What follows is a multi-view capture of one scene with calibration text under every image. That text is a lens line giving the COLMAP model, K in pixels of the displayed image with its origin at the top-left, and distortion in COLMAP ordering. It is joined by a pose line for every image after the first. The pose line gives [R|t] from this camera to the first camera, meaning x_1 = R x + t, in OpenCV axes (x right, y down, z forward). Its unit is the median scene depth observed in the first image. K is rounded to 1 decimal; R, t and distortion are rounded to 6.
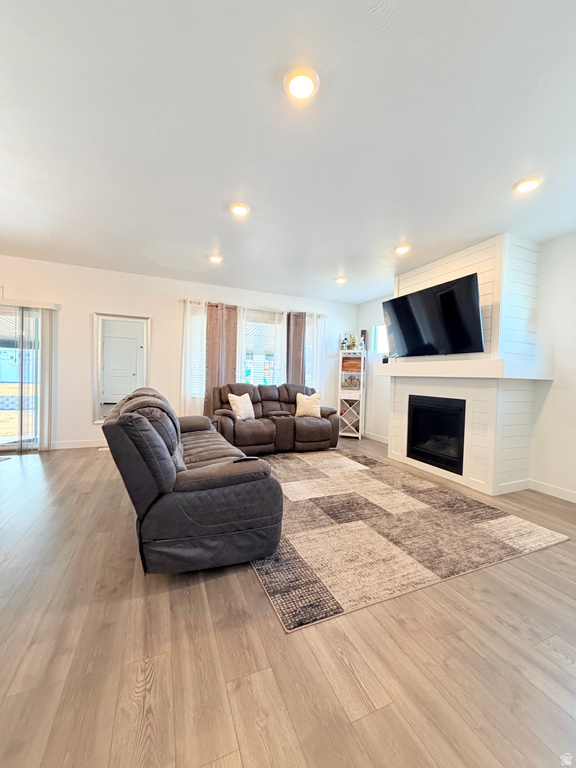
lens RADIAL K [[305.5, 0, 288.3], [0, 305.5, 382.9], [0, 0, 1]] dist [0.004868, -0.000168]
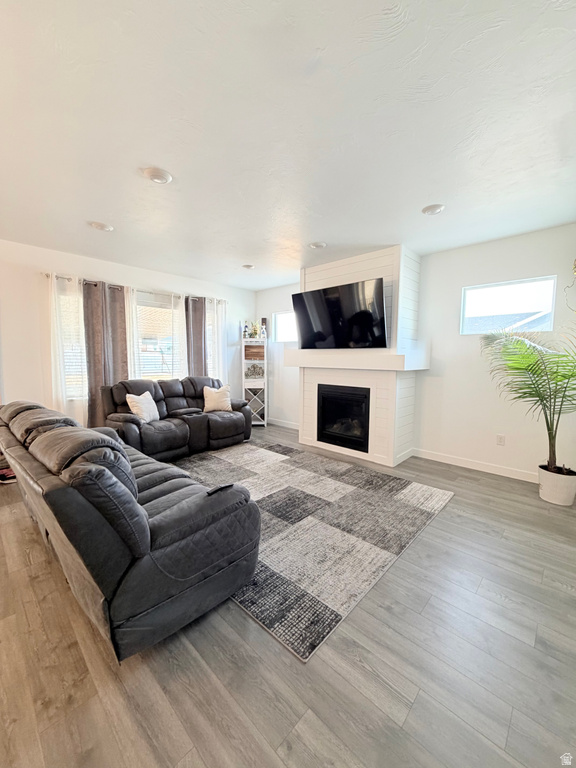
lens RADIAL K [[305.5, 0, 286.3], [0, 305.5, 383.1], [0, 0, 1]] dist [0.004868, -0.000168]
pose [[0.915735, -0.059199, 0.397398, -0.208963], [0.030164, 0.996424, 0.078926, -0.081434], [-0.400649, -0.060288, 0.914246, 0.095812]]
